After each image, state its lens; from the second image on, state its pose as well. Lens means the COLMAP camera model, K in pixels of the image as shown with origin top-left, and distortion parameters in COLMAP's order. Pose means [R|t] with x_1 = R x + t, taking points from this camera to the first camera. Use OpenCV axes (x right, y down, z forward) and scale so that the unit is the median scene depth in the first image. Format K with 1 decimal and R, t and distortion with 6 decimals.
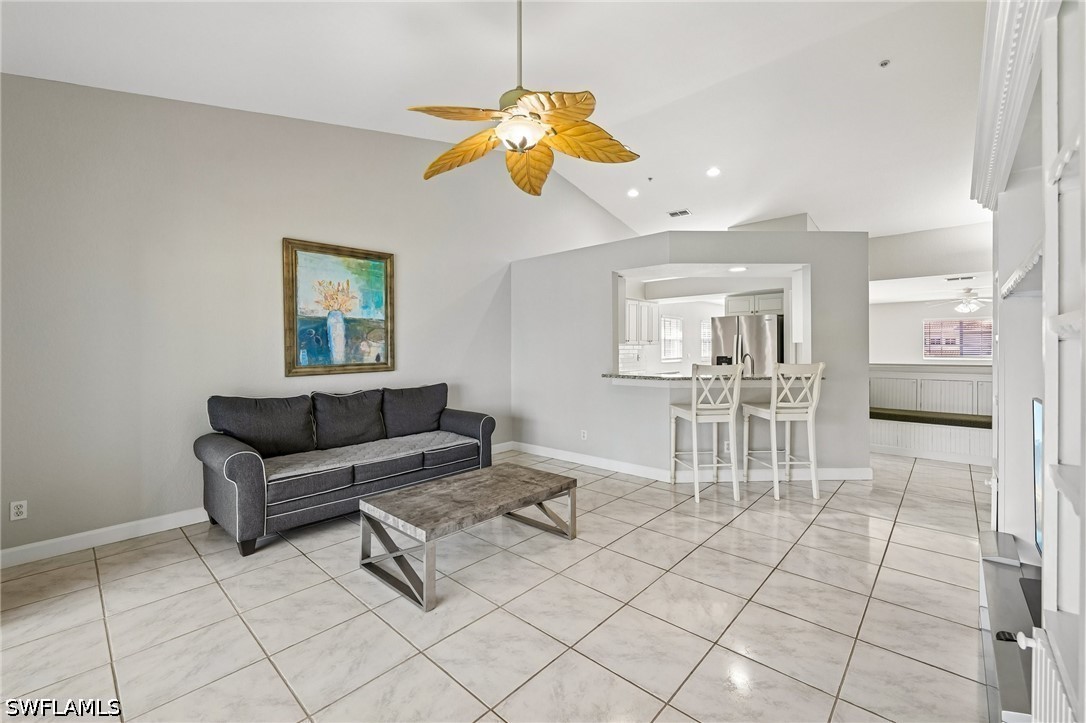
lens RADIAL K [[444.6, 0, 544.7], [0, 444.6, 351.0], [0, 0, 1]] dist [-0.003903, -0.000282]
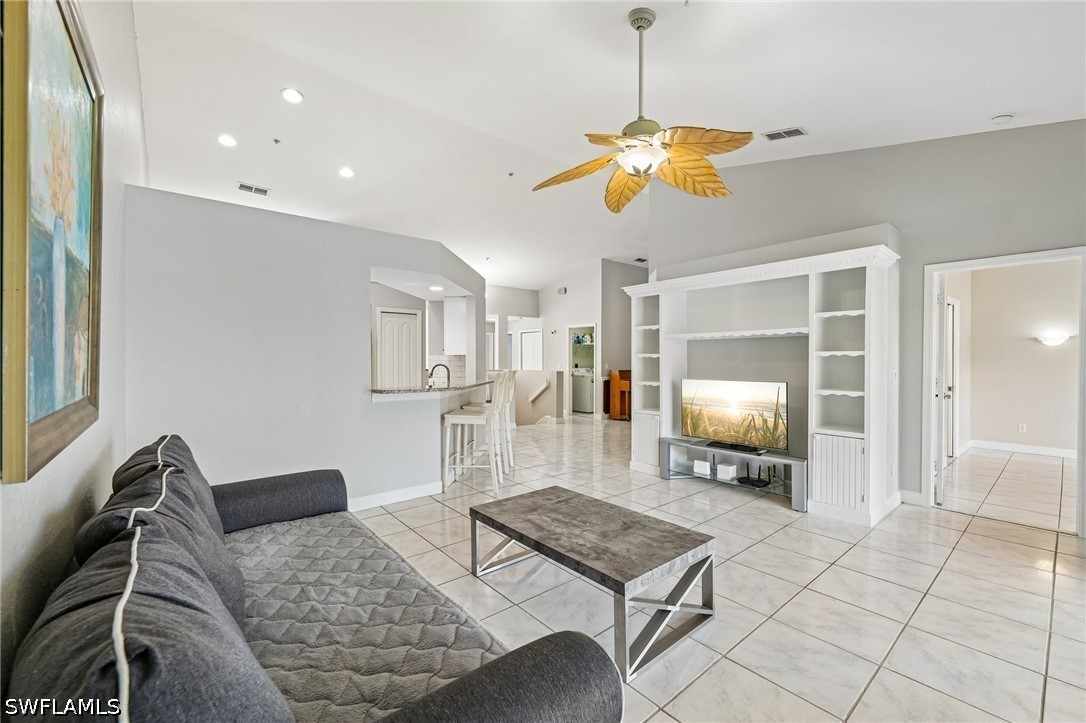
lens RADIAL K [[444.6, 0, 534.1], [0, 444.6, 360.1], [0, 0, 1]] dist [-0.003903, -0.000282]
pose [[0.137007, 0.003955, 0.990562, -1.003373], [0.002094, 0.999989, -0.004282, 0.001940], [-0.990568, 0.002660, 0.136997, 0.955578]]
